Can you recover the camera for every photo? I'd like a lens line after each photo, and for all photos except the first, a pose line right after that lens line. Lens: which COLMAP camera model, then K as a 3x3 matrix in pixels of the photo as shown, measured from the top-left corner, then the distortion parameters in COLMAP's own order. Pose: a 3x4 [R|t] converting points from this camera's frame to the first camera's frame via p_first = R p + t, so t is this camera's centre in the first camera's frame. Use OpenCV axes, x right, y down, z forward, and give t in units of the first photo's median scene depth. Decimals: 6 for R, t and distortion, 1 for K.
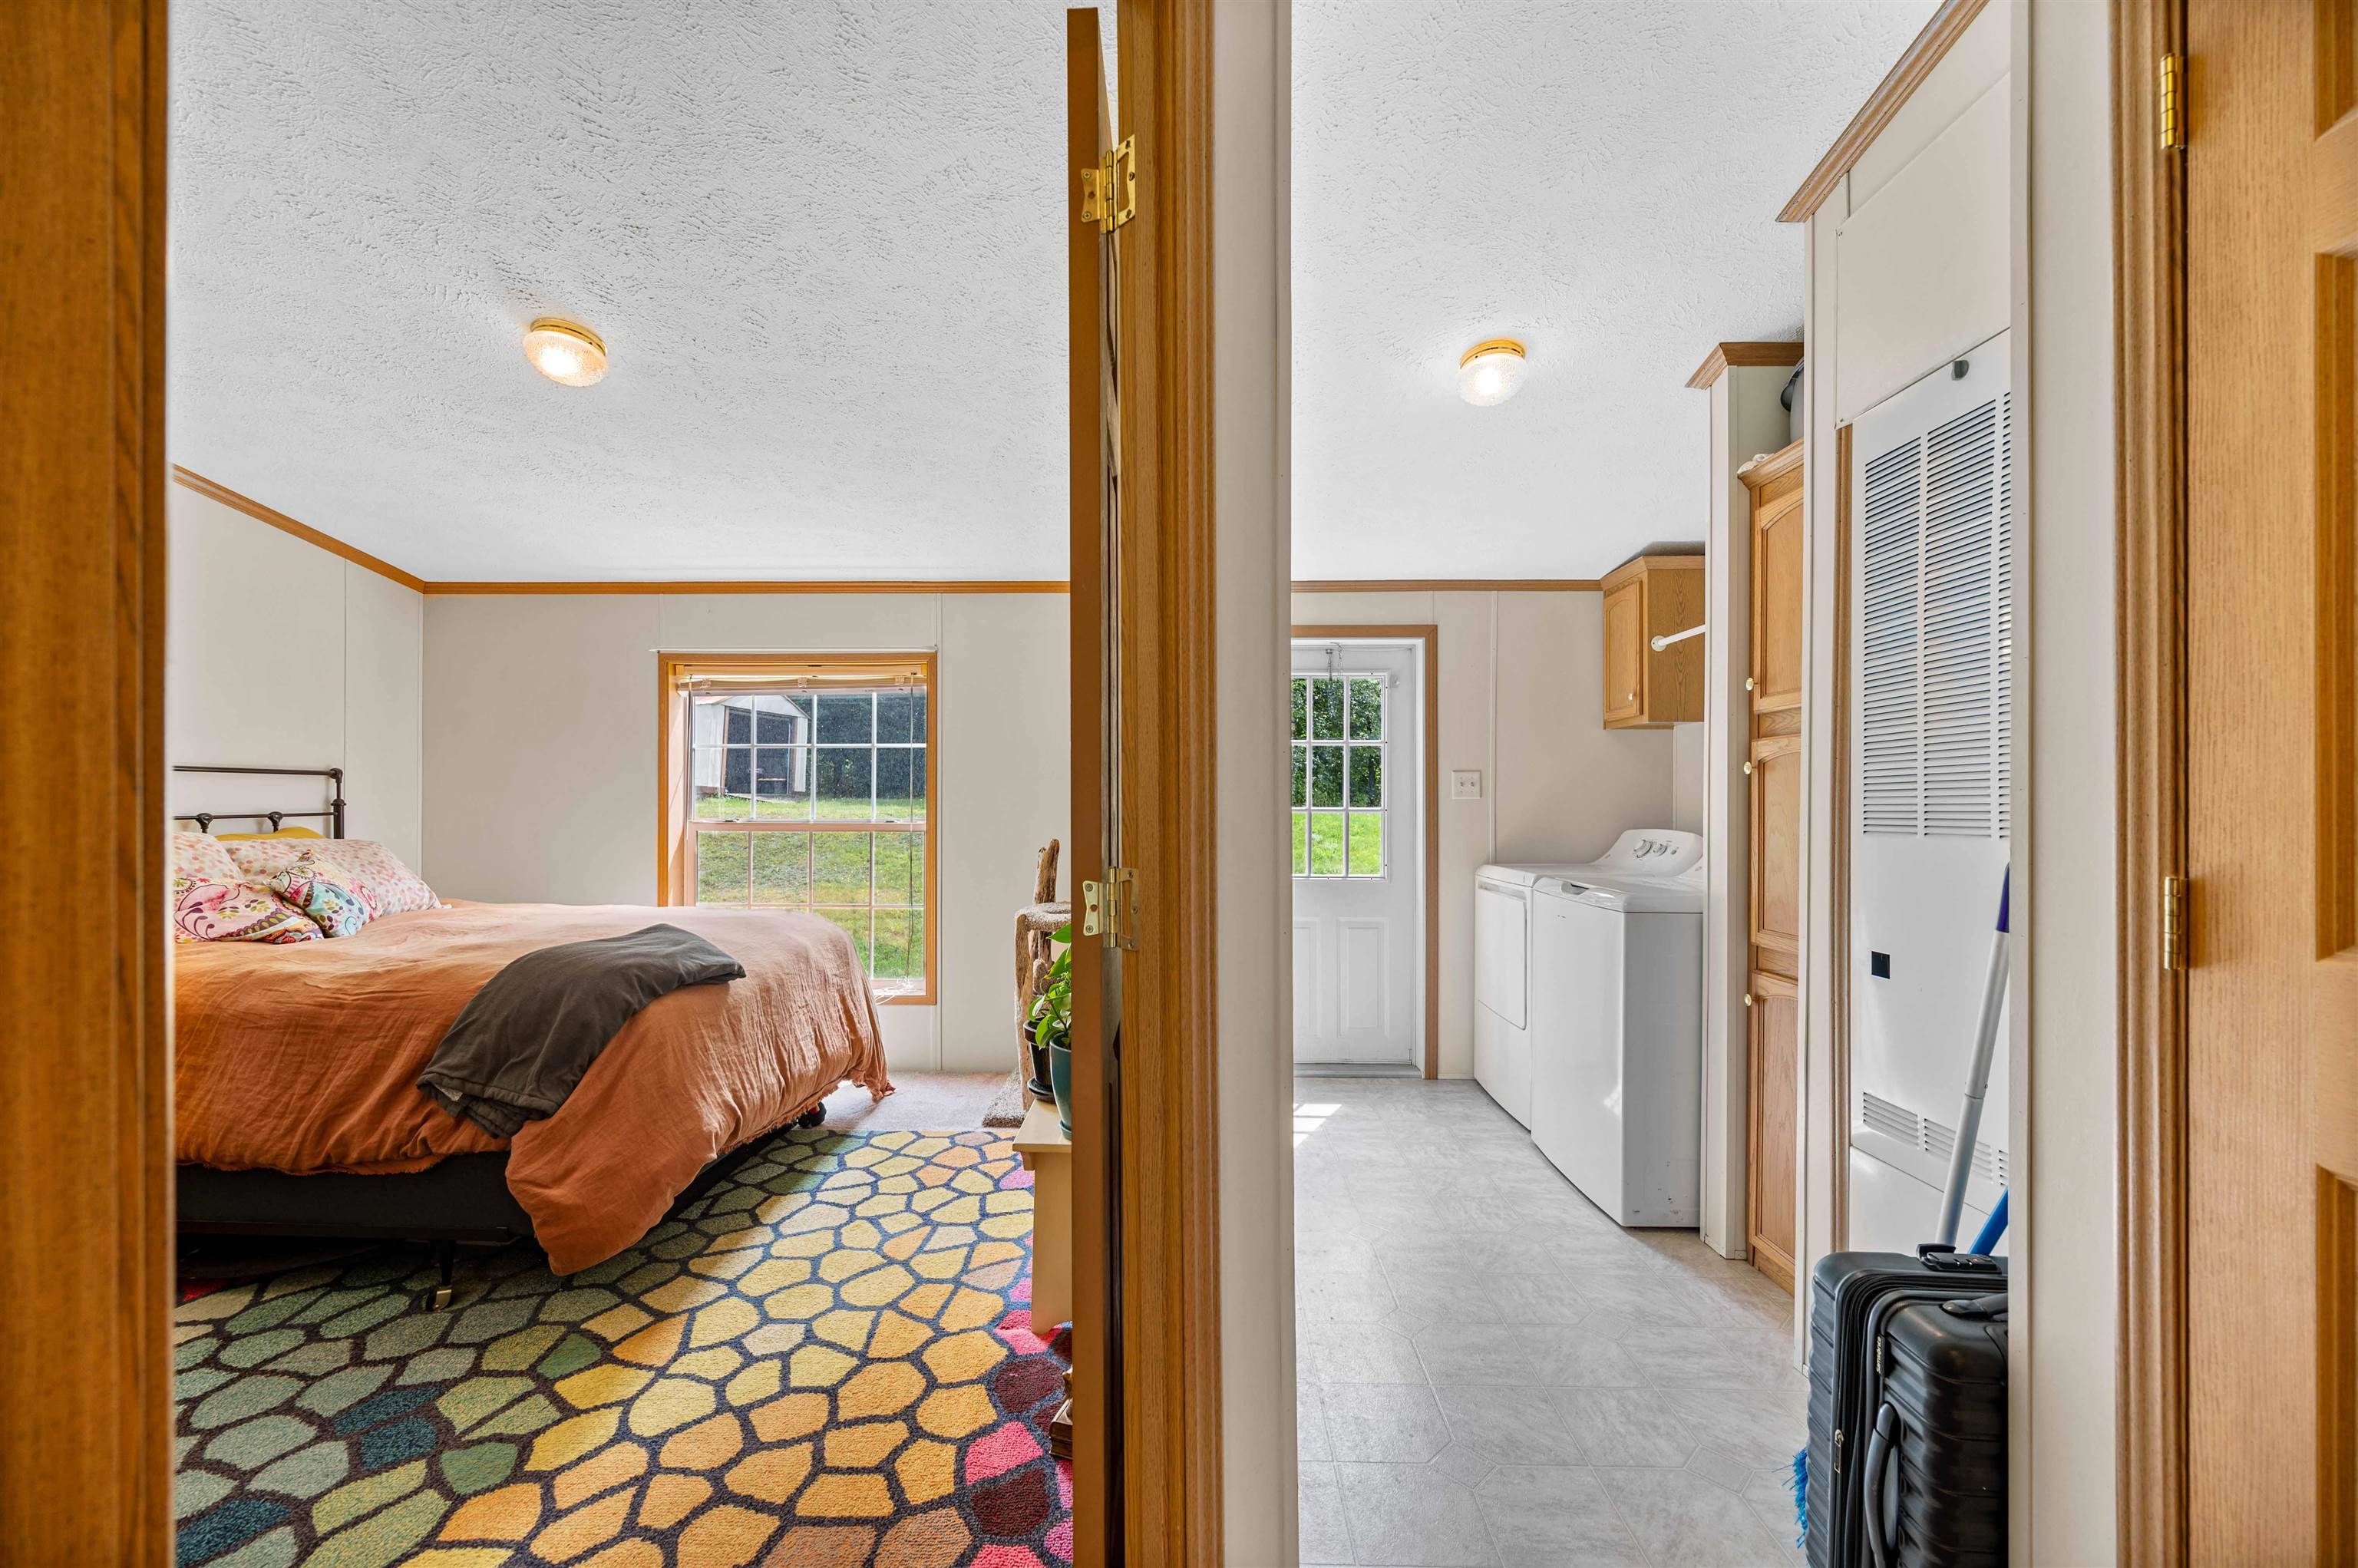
lens RADIAL K [[939.9, 0, 1181.0], [0, 939.9, 798.7], [0, 0, 1]] dist [-0.000714, -0.000172]
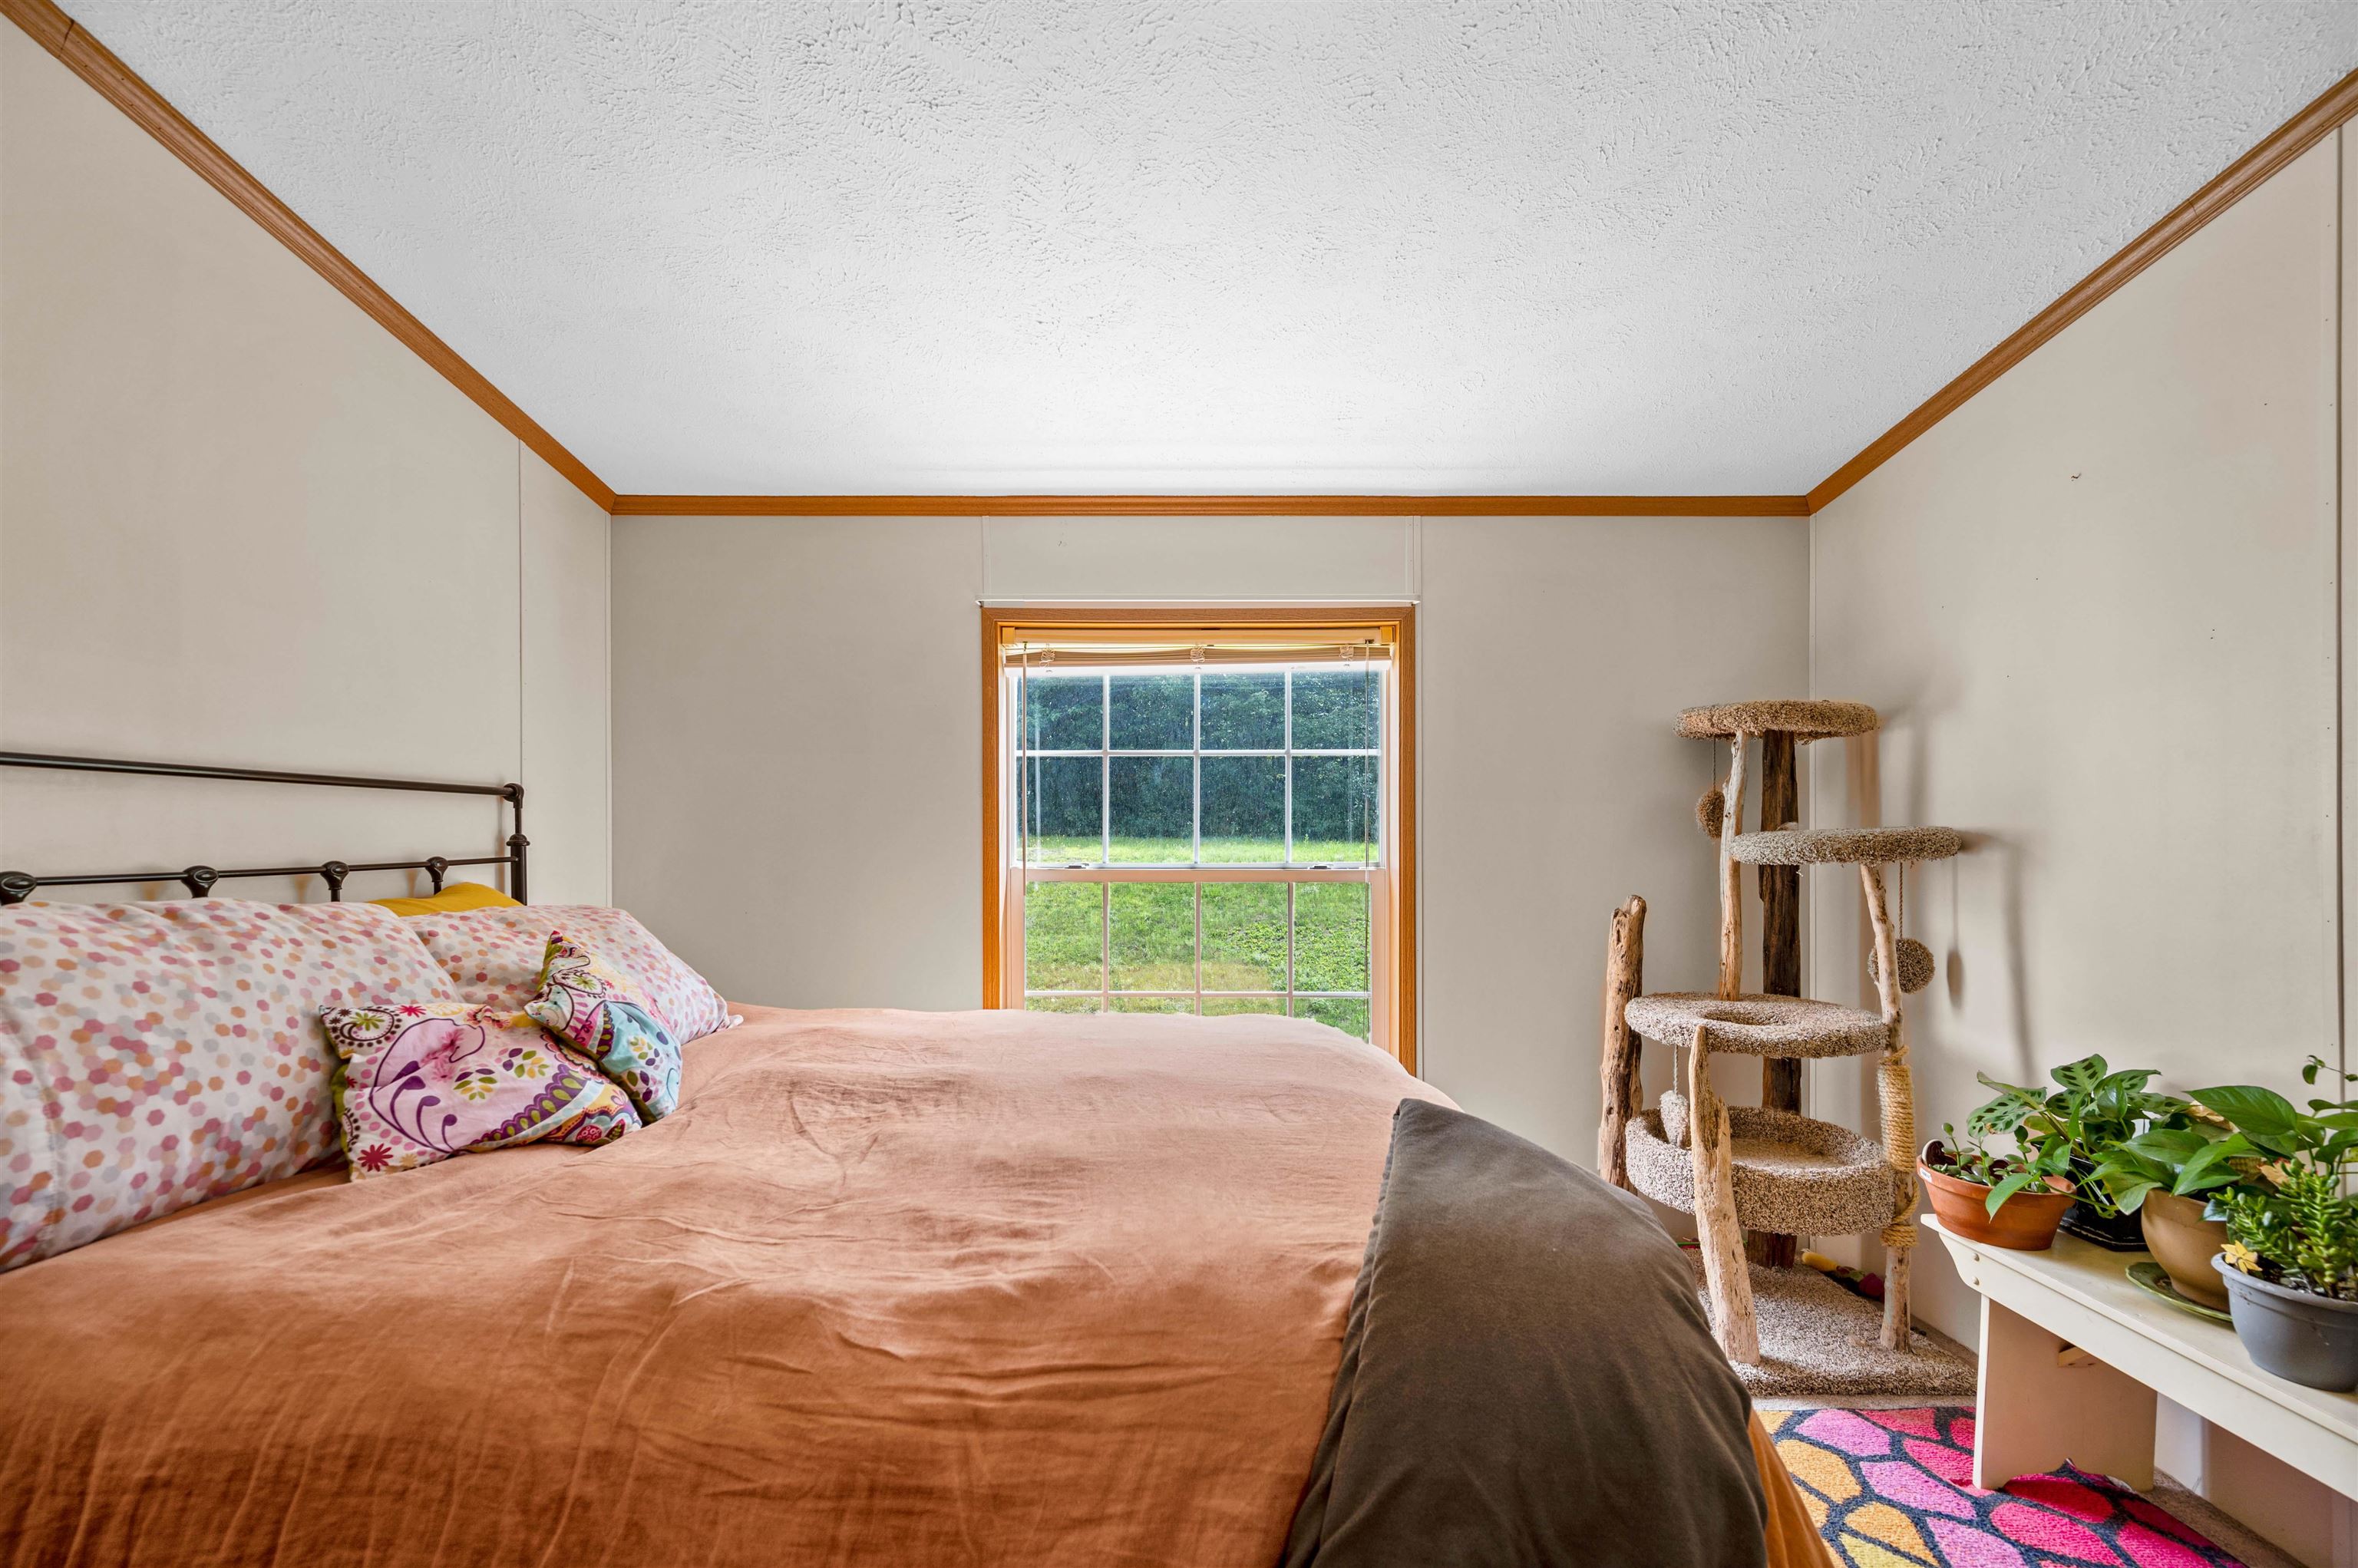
lens RADIAL K [[959.2, 0, 1176.1], [0, 959.2, 841.8], [0, 0, 1]] dist [-0.000823, -0.000093]
pose [[0.999799, -0.002120, 0.019934, -0.690763], [0.001938, 0.999957, 0.009119, -0.000007], [-0.019952, -0.009079, 0.999760, 0.534309]]
